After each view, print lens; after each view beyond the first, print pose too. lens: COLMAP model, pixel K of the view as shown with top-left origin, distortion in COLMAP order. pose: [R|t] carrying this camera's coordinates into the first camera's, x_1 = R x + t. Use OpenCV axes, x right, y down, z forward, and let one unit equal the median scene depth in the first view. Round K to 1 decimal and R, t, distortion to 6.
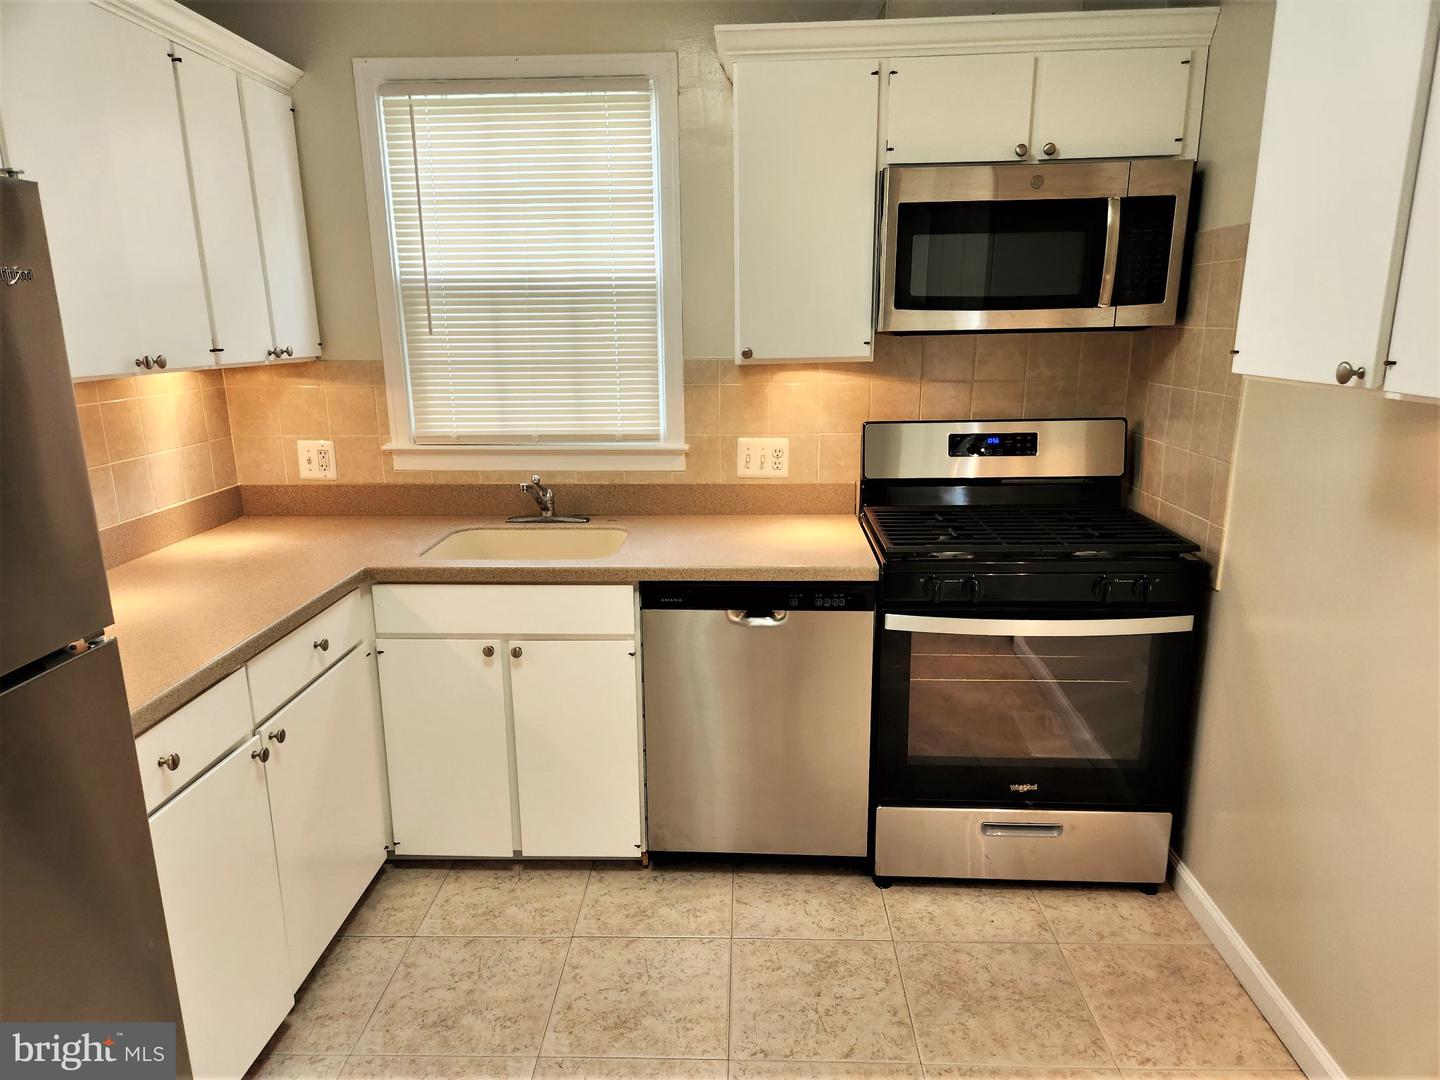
lens RADIAL K [[949.6, 0, 707.9], [0, 949.6, 567.8], [0, 0, 1]] dist [0.081726, -0.091162]
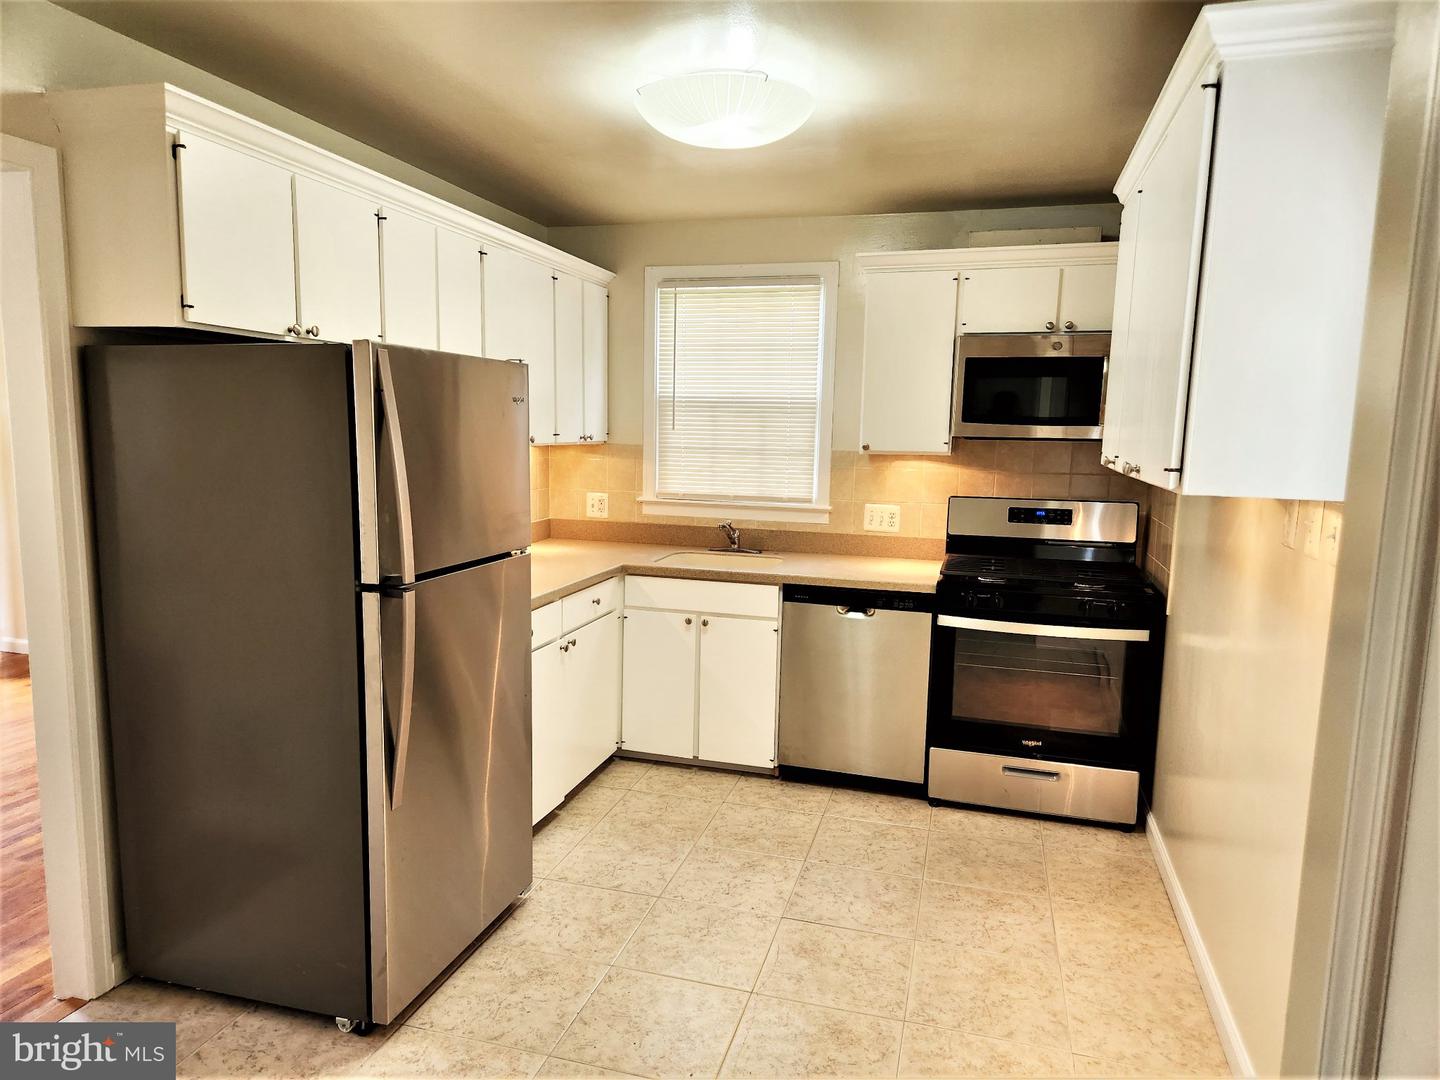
lens RADIAL K [[949.6, 0, 707.9], [0, 949.6, 567.8], [0, 0, 1]] dist [0.081726, -0.091162]
pose [[0.970872, 0.066619, -0.230150, 0.158334], [-0.089776, 0.991736, -0.091646, 0.134408], [0.222143, 0.109639, 0.968830, -0.535957]]
